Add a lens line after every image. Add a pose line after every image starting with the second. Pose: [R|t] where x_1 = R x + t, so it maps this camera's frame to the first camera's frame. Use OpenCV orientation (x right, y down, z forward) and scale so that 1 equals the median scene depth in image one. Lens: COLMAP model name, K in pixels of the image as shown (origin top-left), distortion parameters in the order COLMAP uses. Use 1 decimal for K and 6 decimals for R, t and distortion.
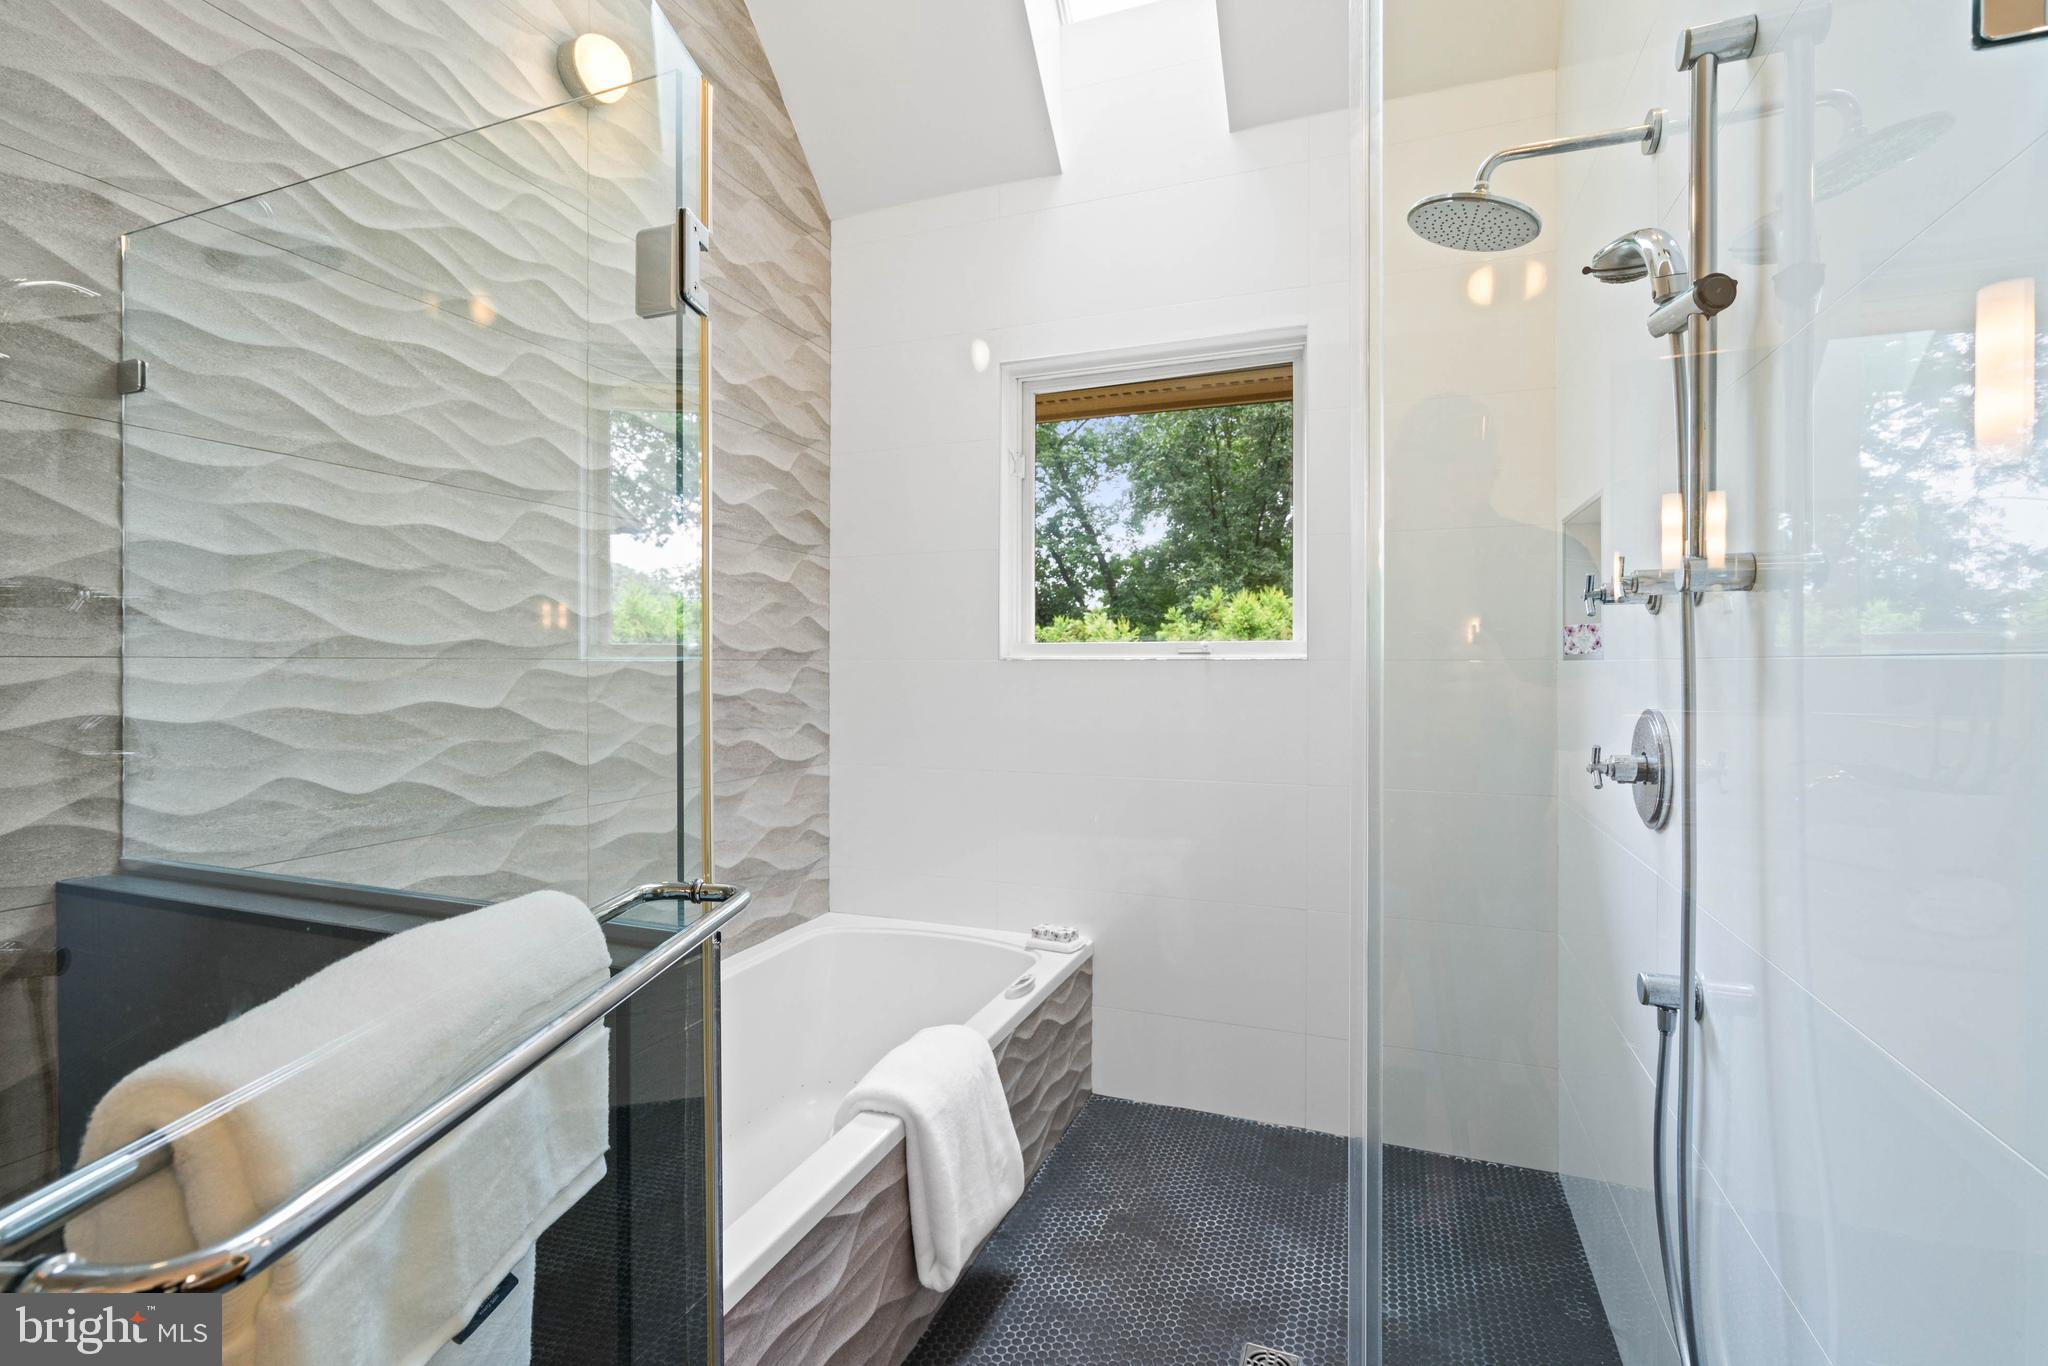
lens RADIAL K [[926.3, 0, 1027.3], [0, 926.3, 662.9], [0, 0, 1]] dist [-0.001270, 0.000160]
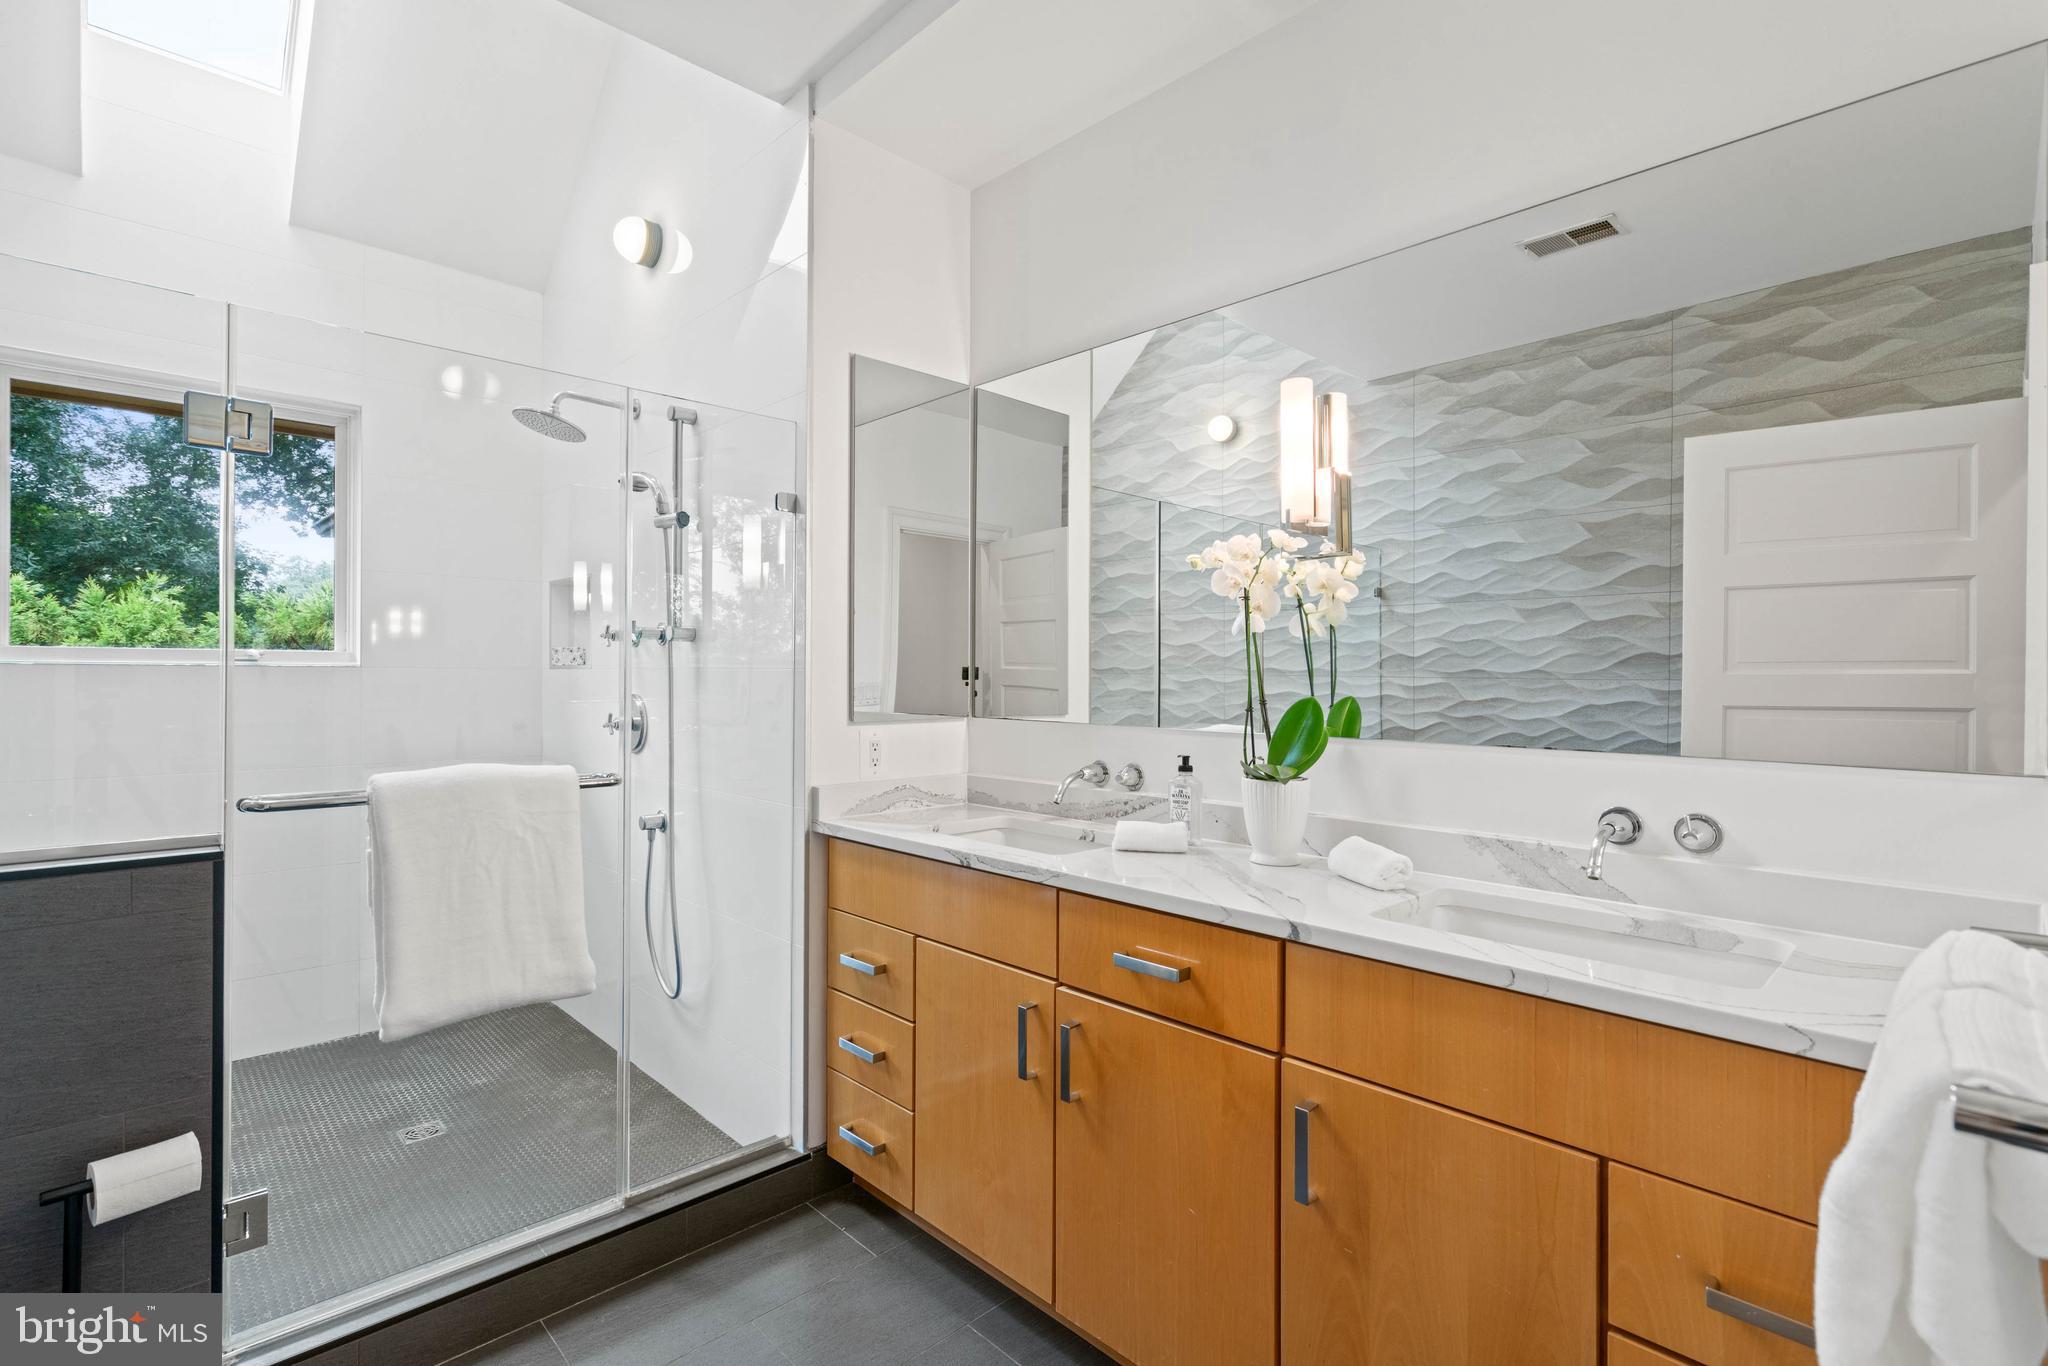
lens RADIAL K [[926.3, 0, 1027.3], [0, 926.3, 662.9], [0, 0, 1]] dist [-0.001270, 0.000160]
pose [[0.422637, 0.004741, 0.906286, -0.983592], [-0.003515, 0.999987, -0.003592, -0.014236], [-0.906292, -0.001667, 0.422649, -0.776916]]
